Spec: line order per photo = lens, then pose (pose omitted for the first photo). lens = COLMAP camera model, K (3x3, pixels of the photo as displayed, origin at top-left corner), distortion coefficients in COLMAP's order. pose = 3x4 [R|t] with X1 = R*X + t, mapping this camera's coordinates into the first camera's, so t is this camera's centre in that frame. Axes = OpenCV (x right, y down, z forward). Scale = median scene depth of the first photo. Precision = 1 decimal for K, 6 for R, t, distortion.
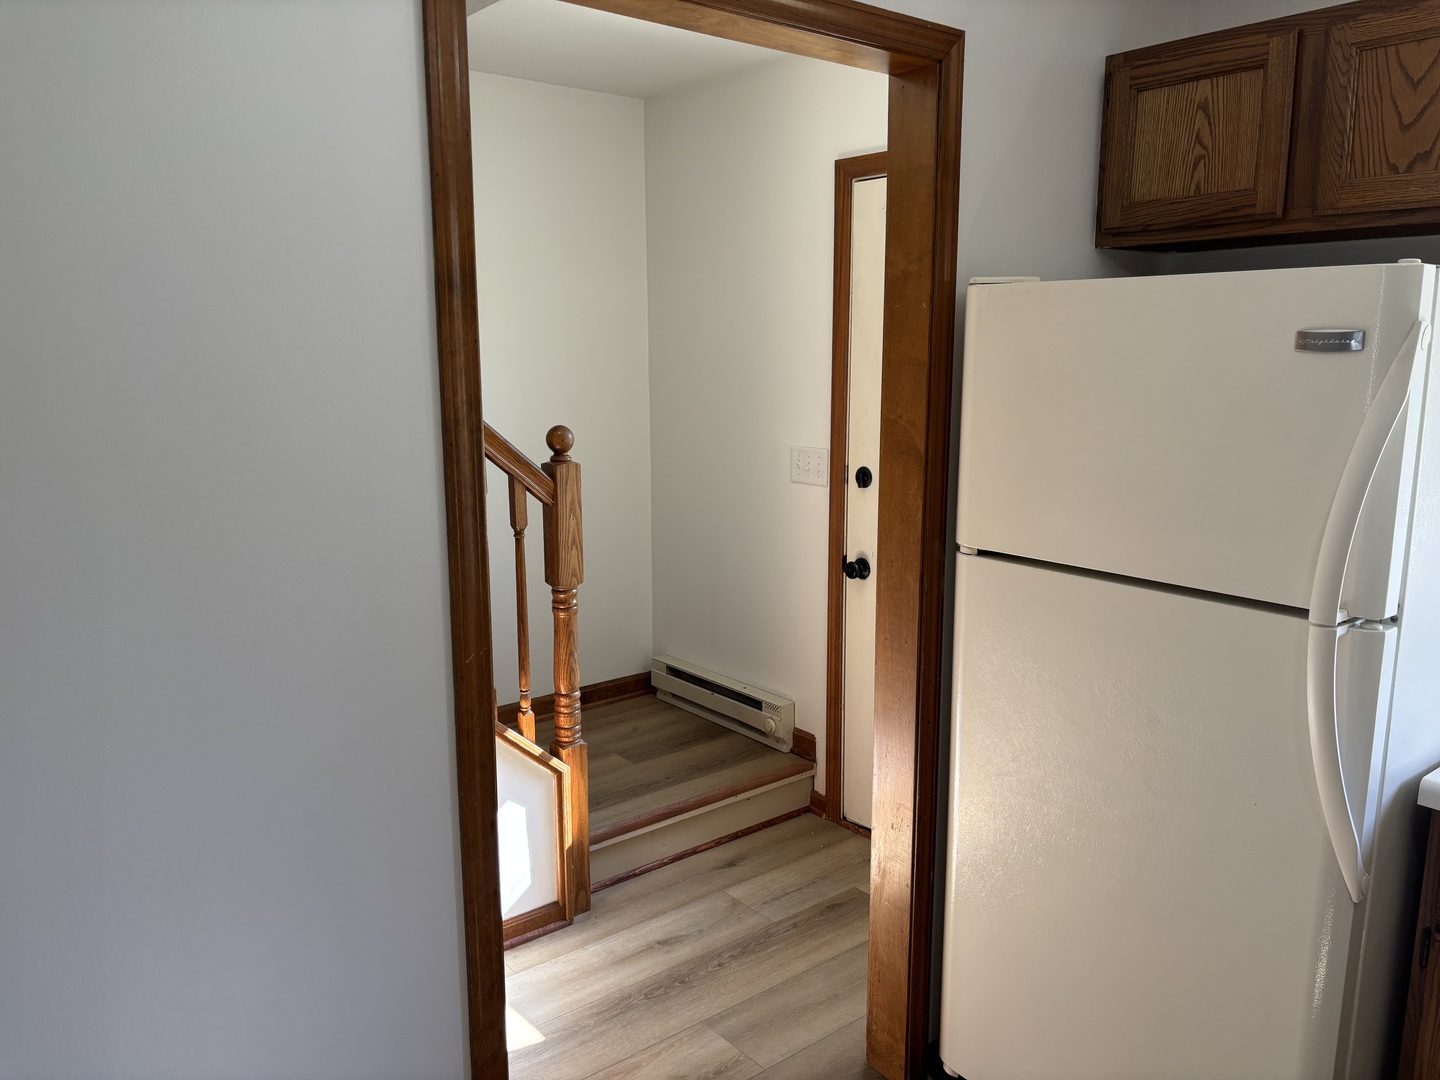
lens RADIAL K [[1092.8, 0, 721.5], [0, 1092.8, 552.5], [0, 0, 1]] dist [0.053414, -0.060926]
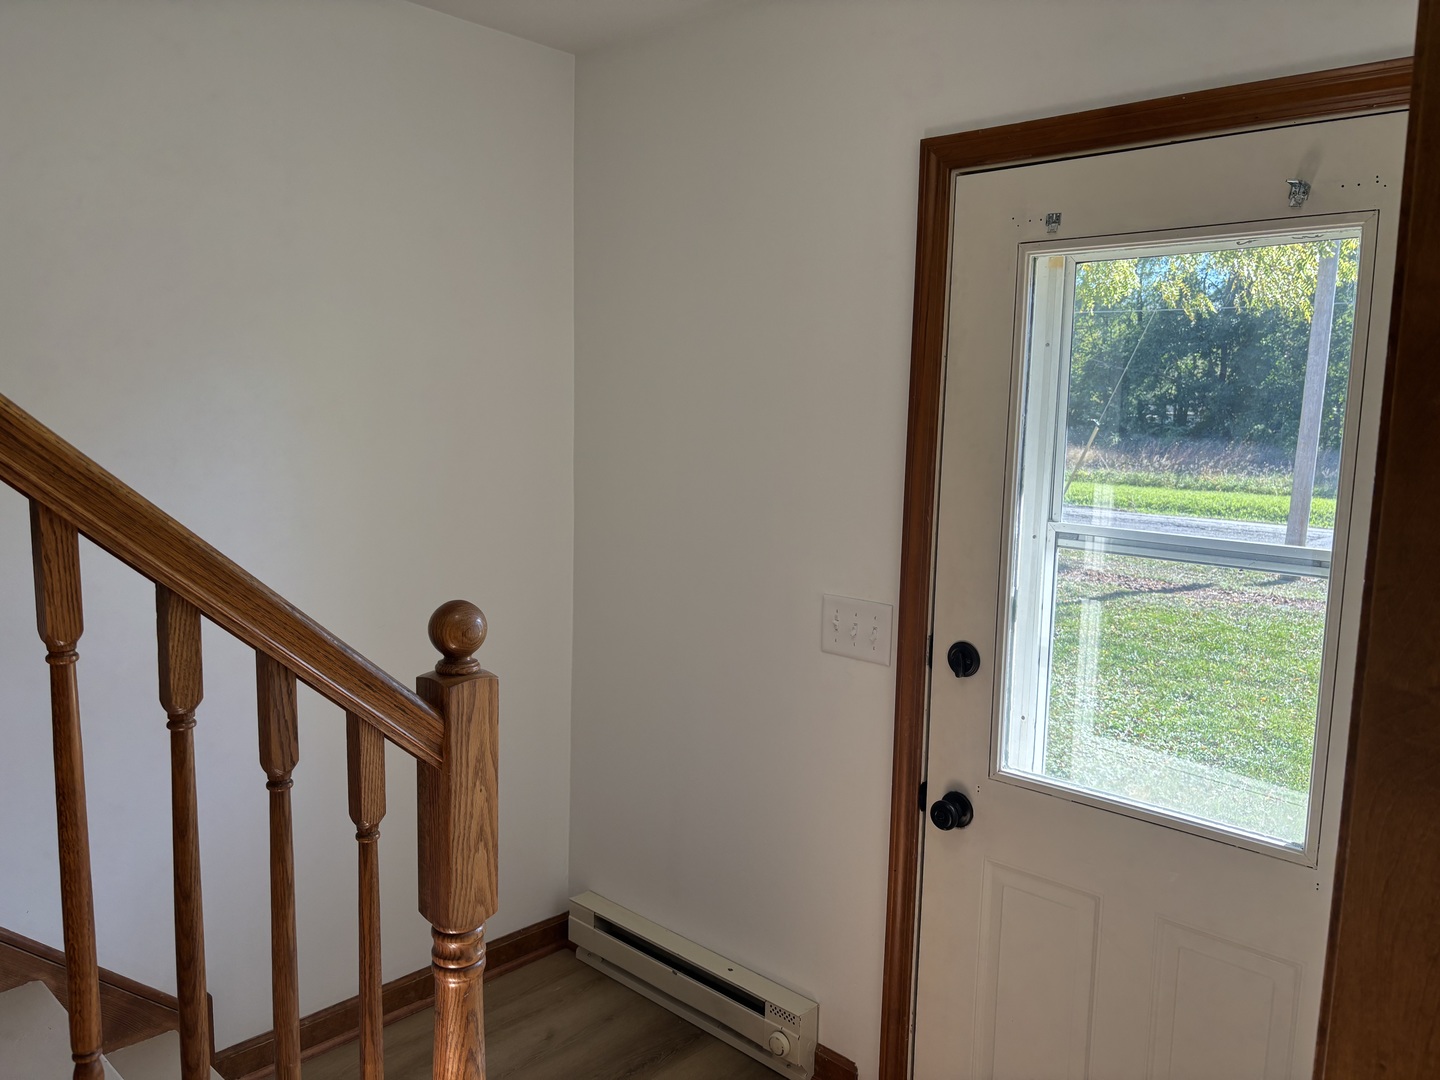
lens RADIAL K [[1092.8, 0, 725.3], [0, 1092.8, 530.8], [0, 0, 1]] dist [0.053414, -0.060926]
pose [[0.990367, 0.007571, 0.138260, -0.095680], [0.002079, 0.997578, -0.069520, -0.112468], [-0.138452, 0.069138, 0.987953, 0.485757]]
